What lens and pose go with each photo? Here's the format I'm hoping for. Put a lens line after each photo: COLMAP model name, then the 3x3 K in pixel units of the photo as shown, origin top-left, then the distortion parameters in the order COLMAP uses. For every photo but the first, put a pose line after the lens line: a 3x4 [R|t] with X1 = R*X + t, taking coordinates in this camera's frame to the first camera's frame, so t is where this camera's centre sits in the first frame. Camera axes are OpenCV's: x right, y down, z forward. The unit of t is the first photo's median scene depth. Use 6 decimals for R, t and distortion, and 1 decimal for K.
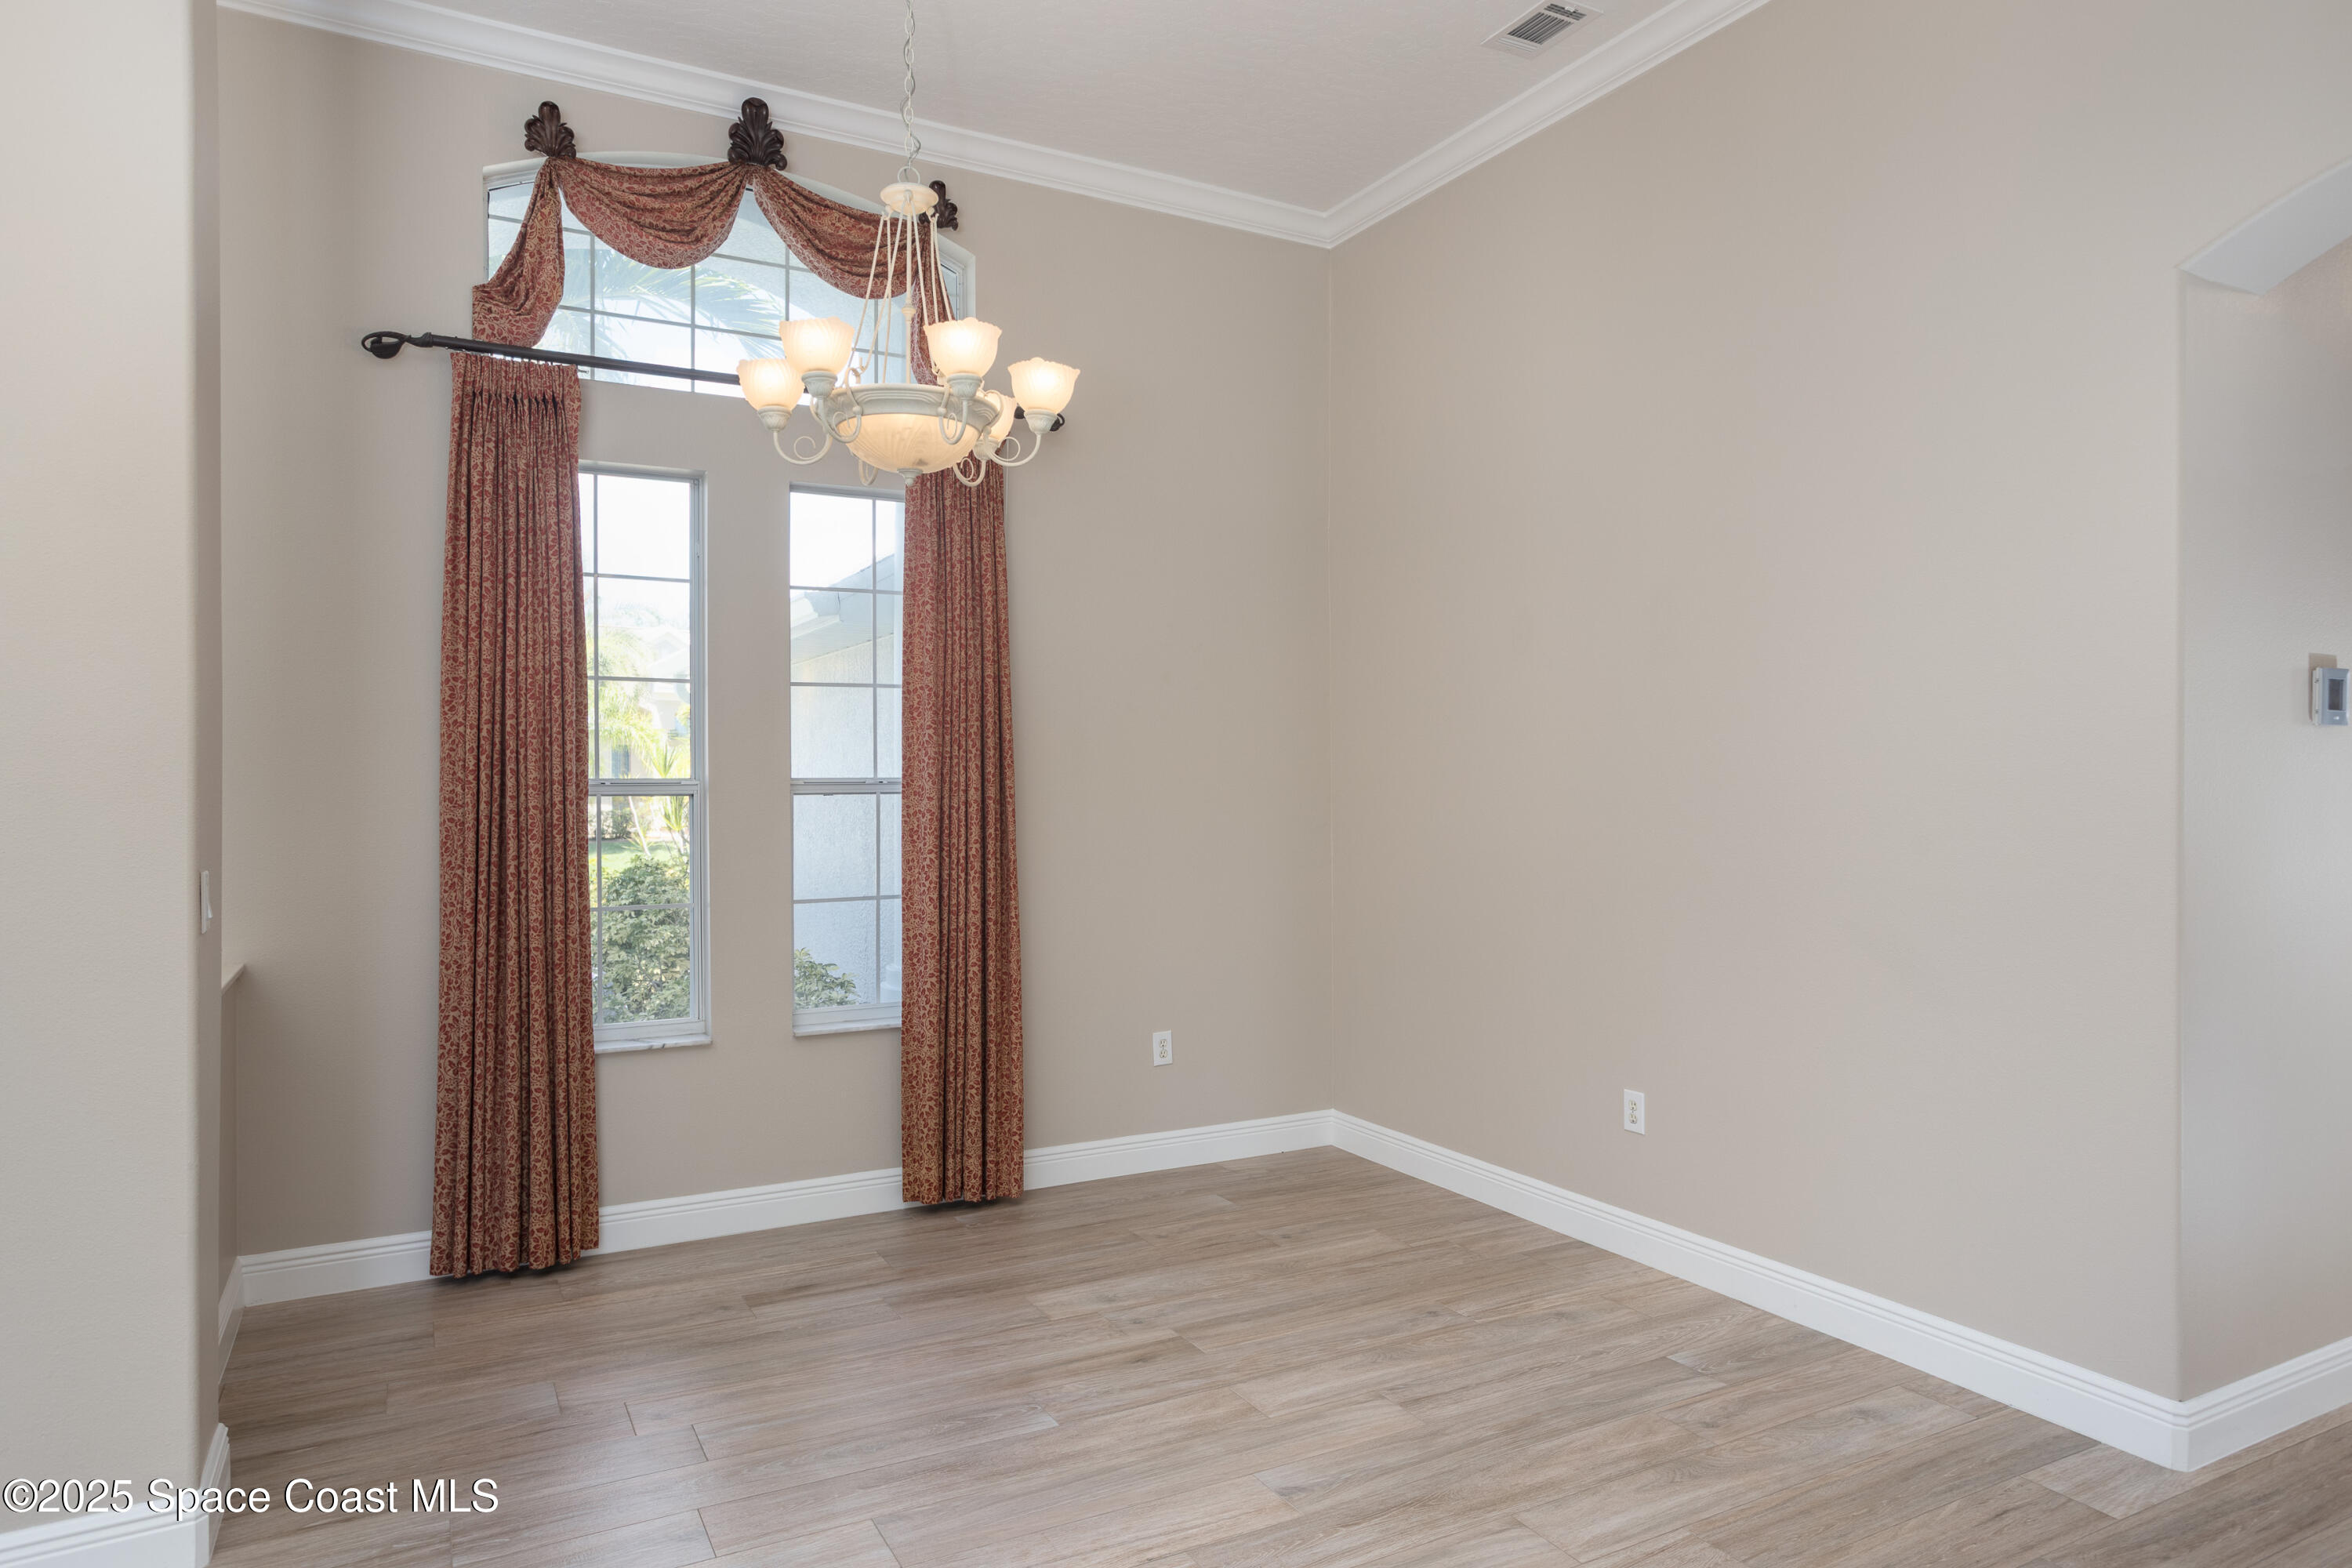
lens RADIAL K [[1412.6, 0, 1176.0], [0, 1412.6, 784.0], [0, 0, 1]] dist [-0.059380, 0.064639]
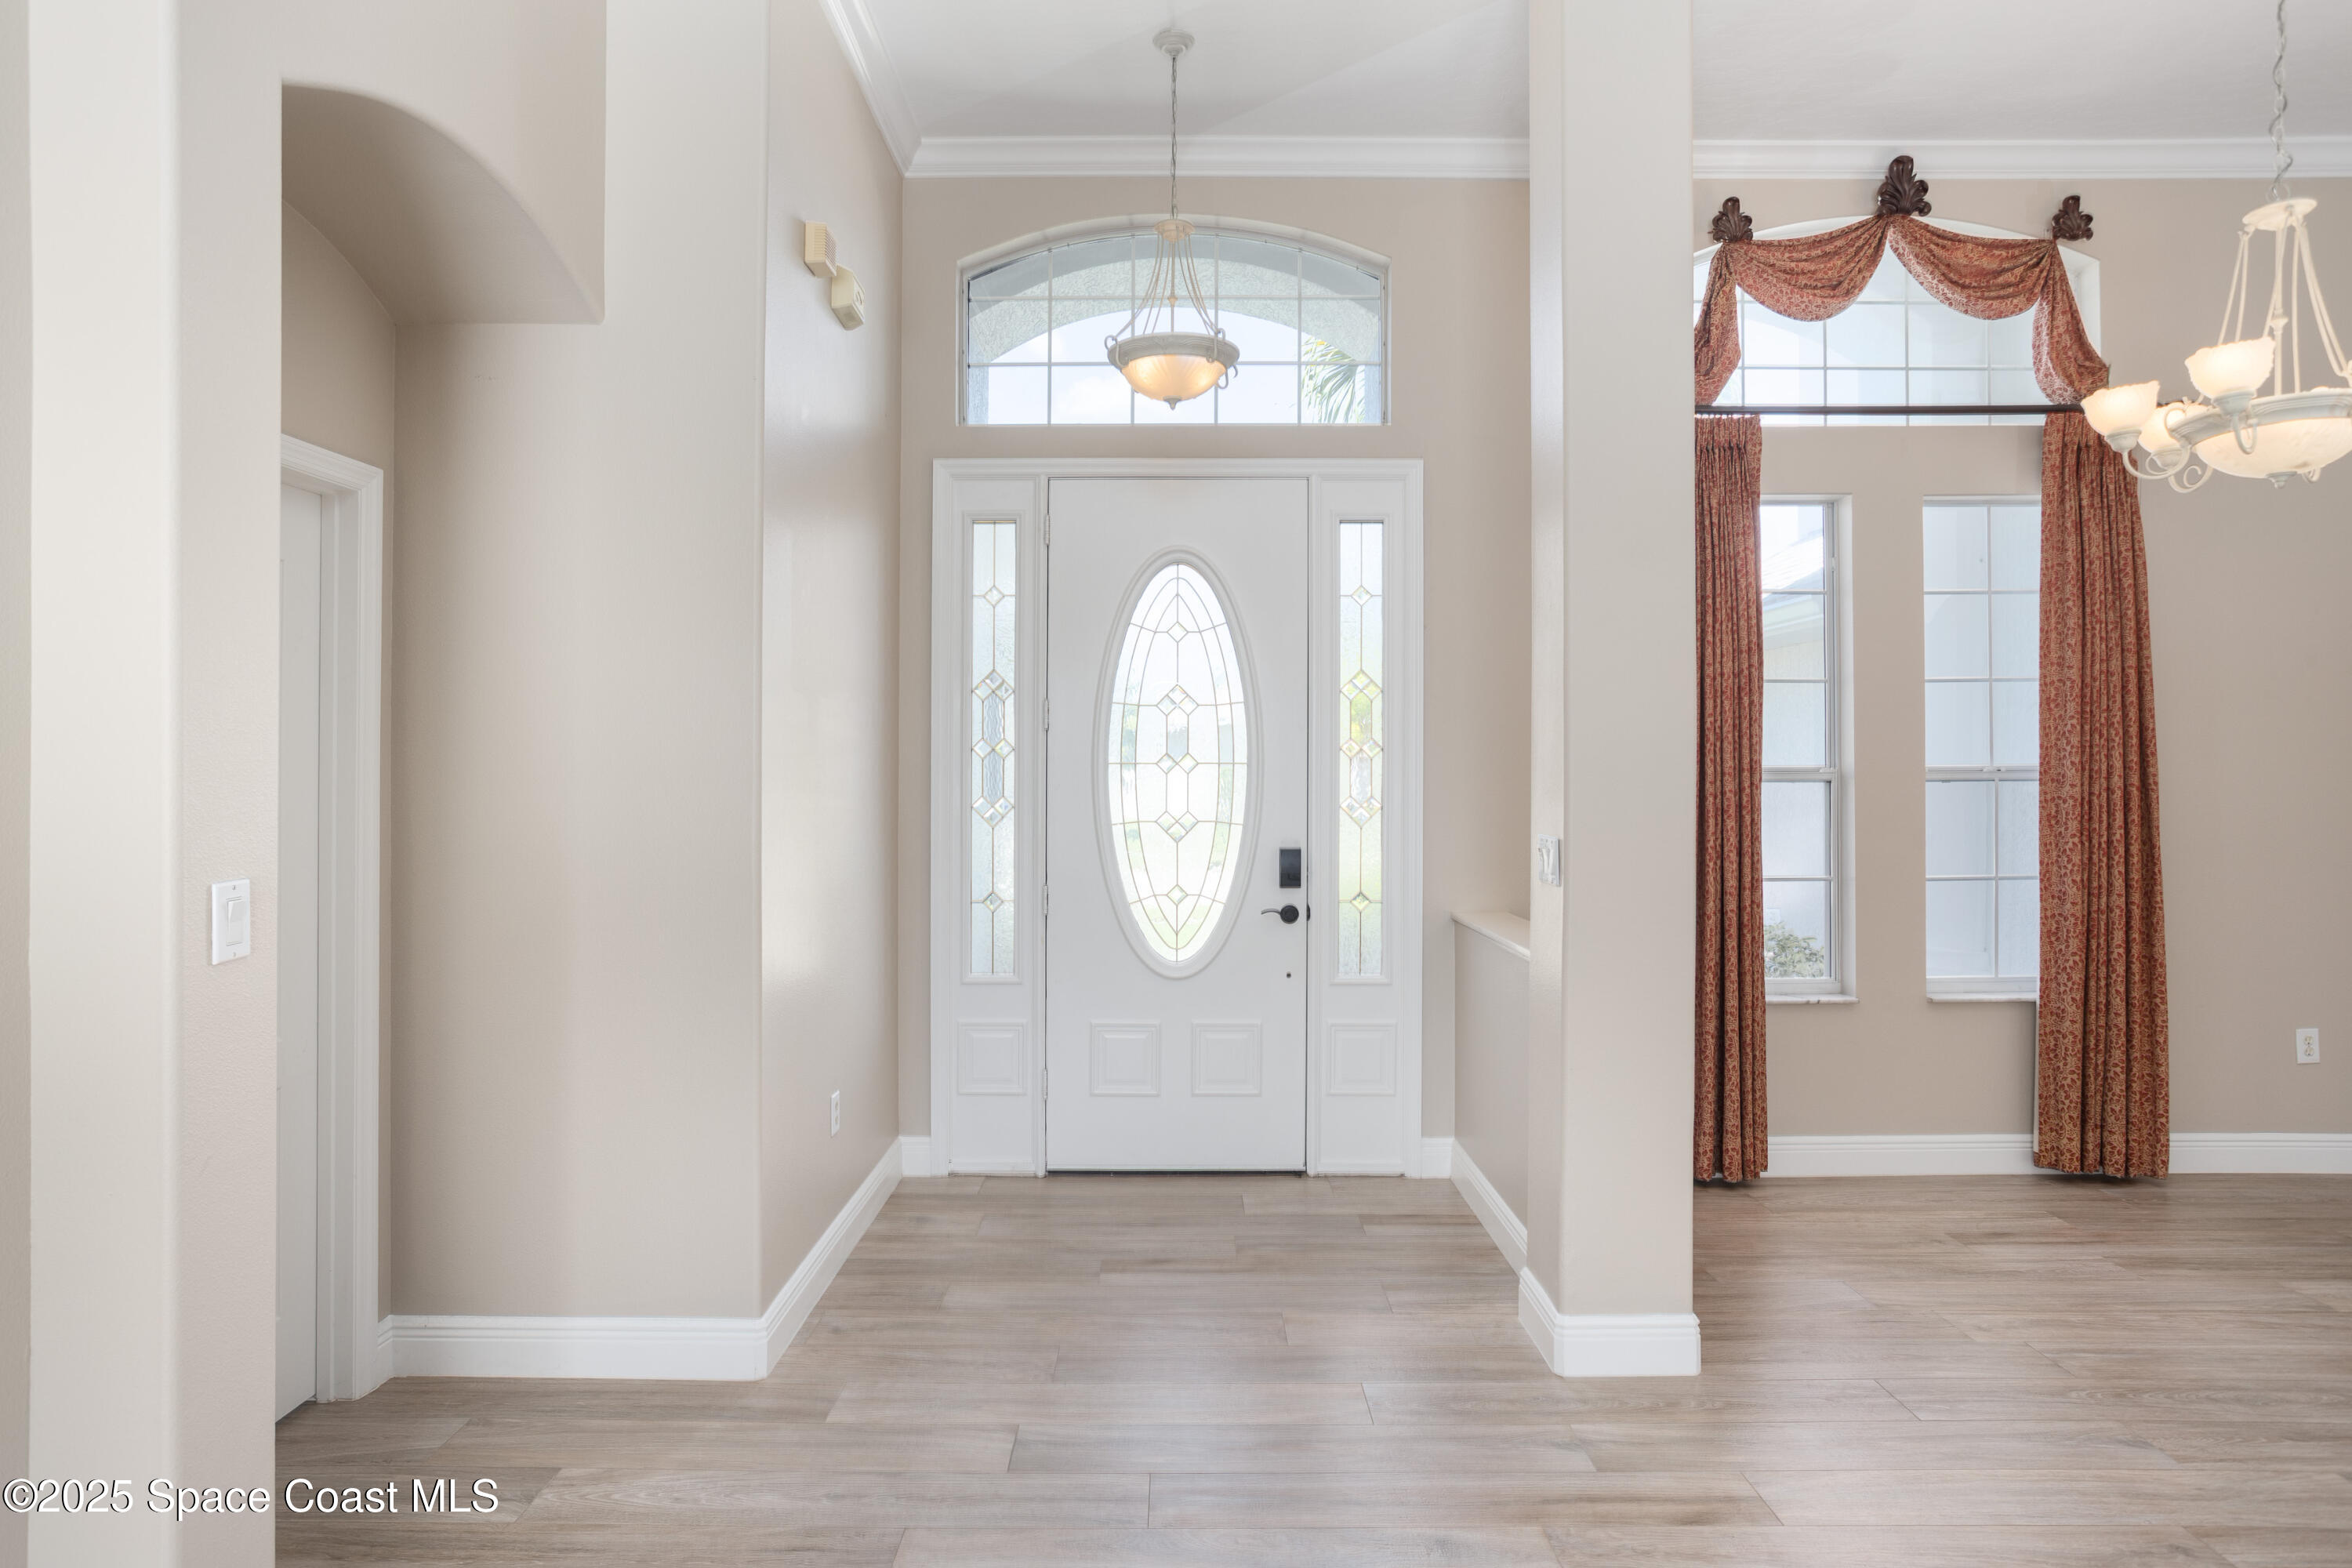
lens RADIAL K [[1285.8, 0, 1176.2], [0, 1285.8, 761.0], [0, 0, 1]] dist [-0.049069, 0.034182]
pose [[0.872807, -0.005153, -0.488039, -0.303456], [0.000130, 0.999947, -0.010325, 0.001881], [0.488066, 0.008949, 0.872761, -0.152651]]
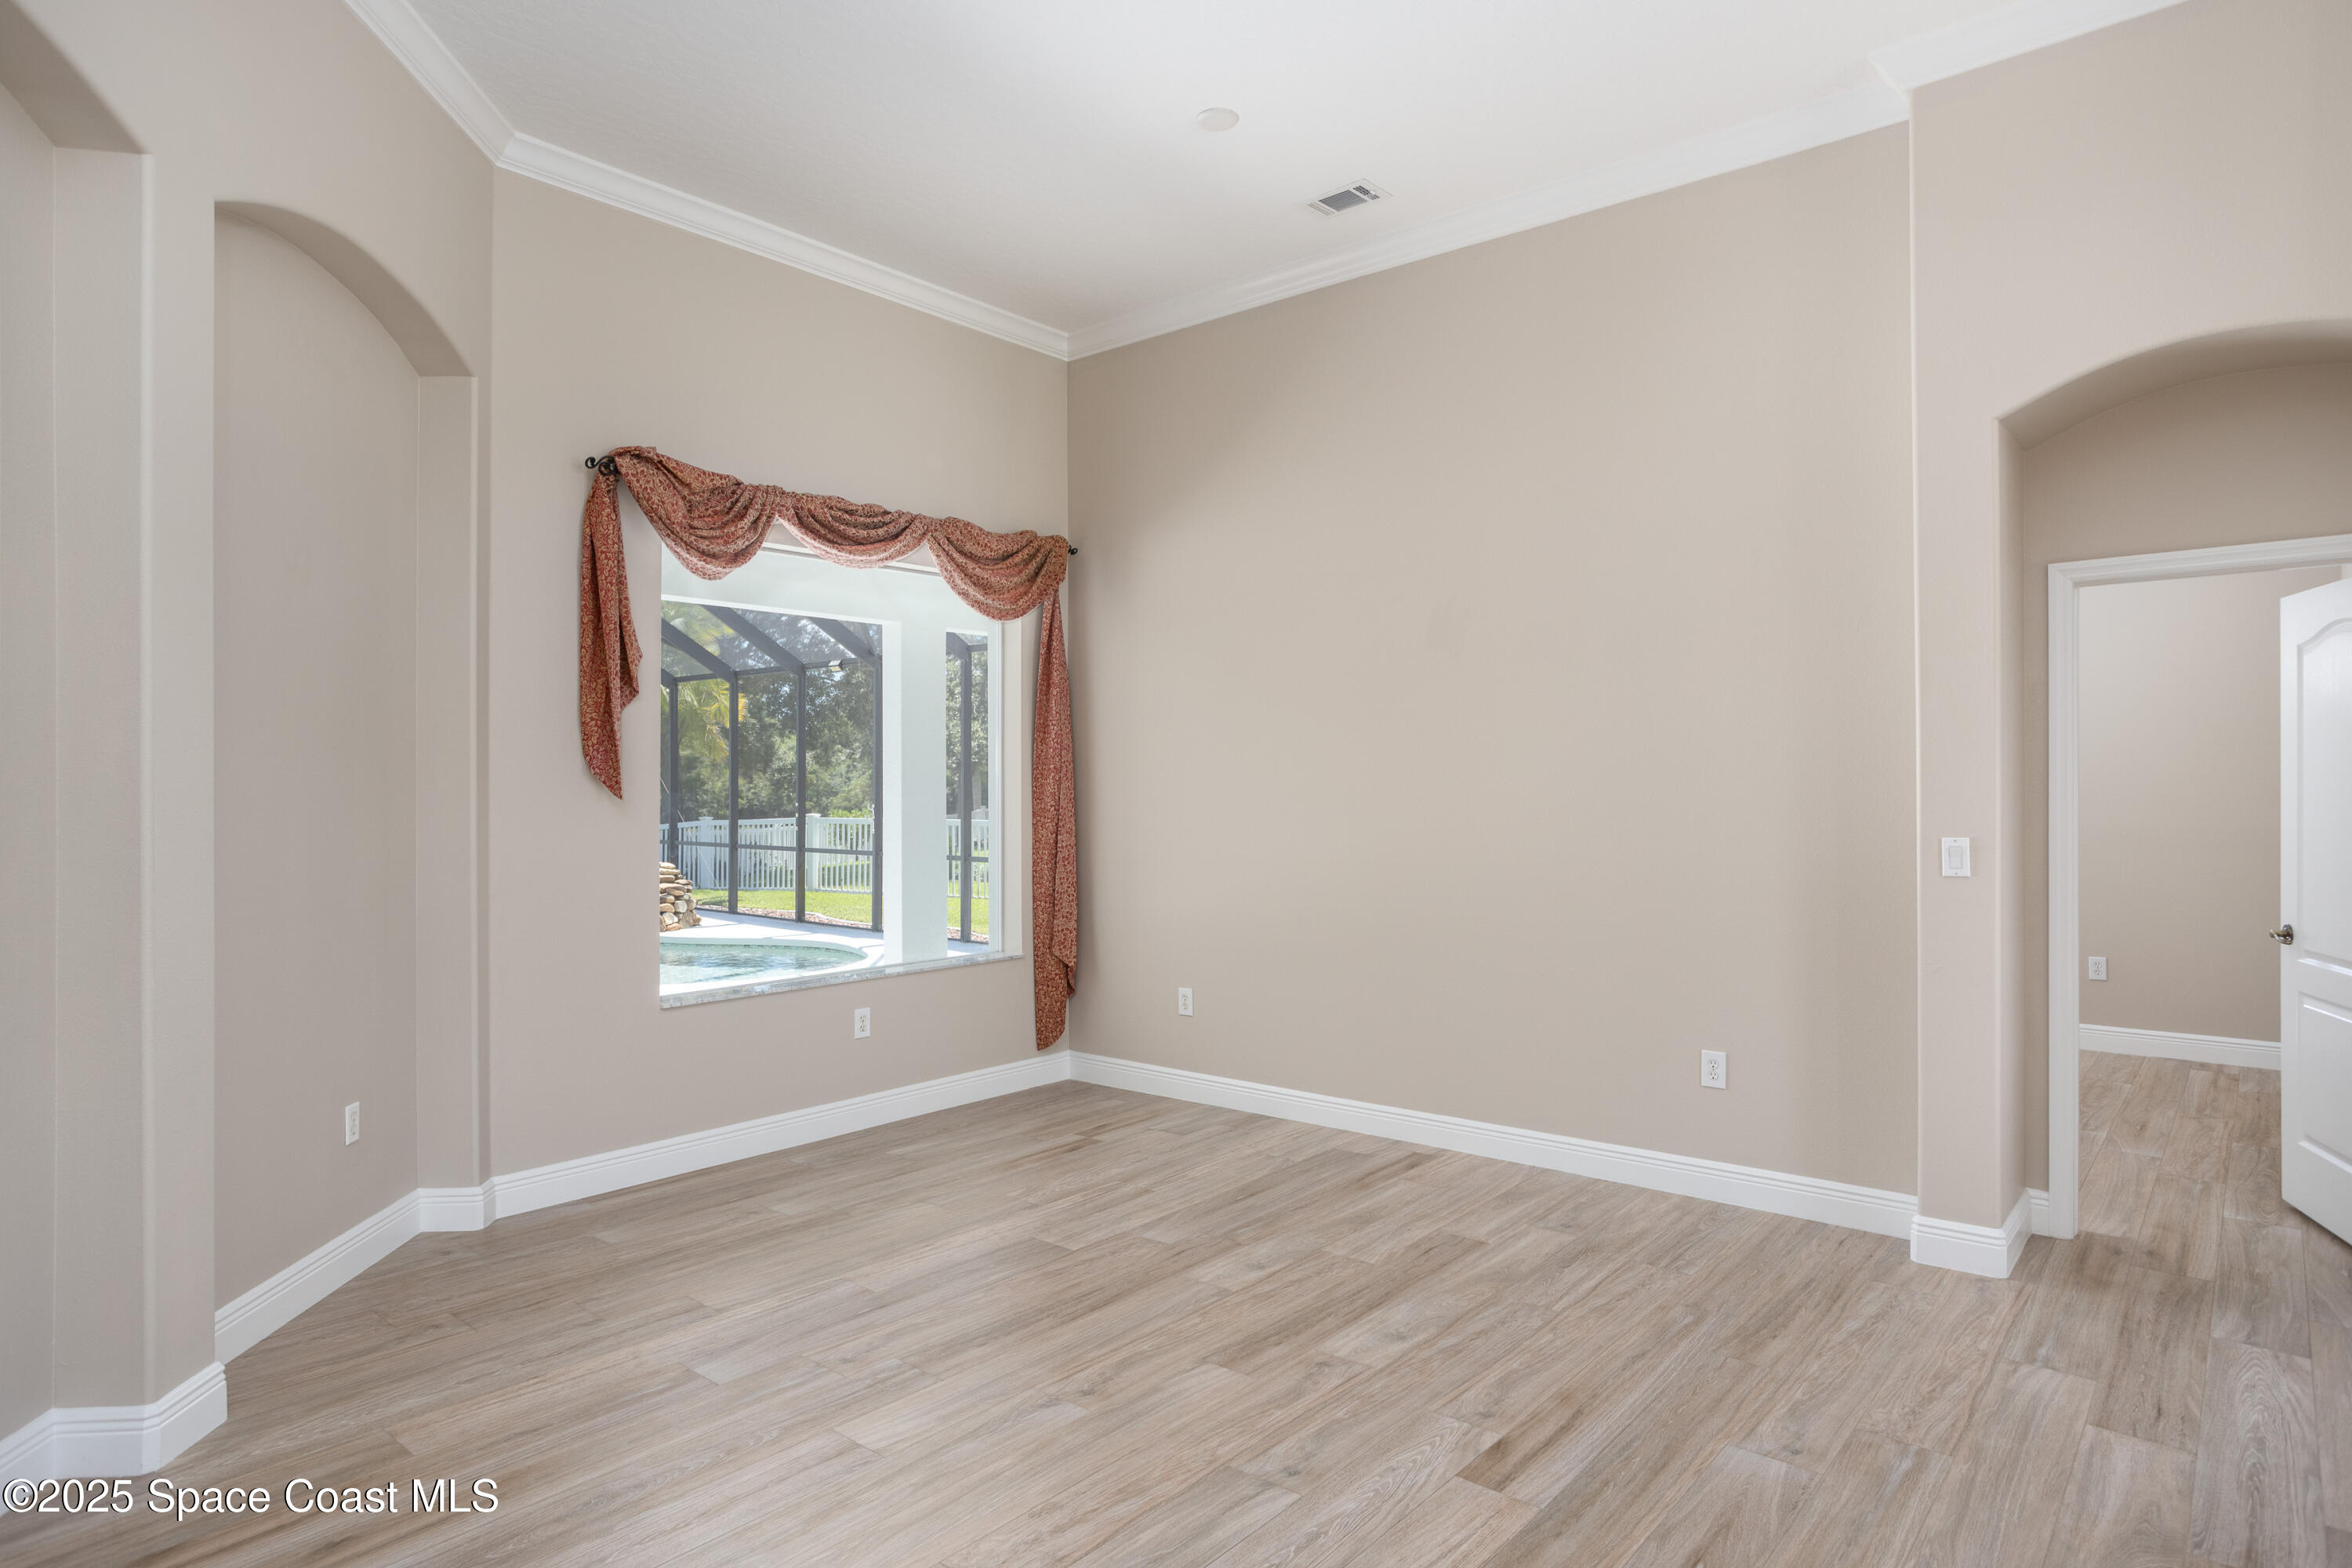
lens RADIAL K [[1364.5, 0, 1176.0], [0, 1364.5, 784.0], [0, 0, 1]] dist [-0.057533, 0.075517]
pose [[-0.940621, 0.003822, -0.339438, -0.003472], [0.005139, 0.999982, -0.002982, 0.001814], [0.339420, -0.004550, -0.940624, 0.678296]]
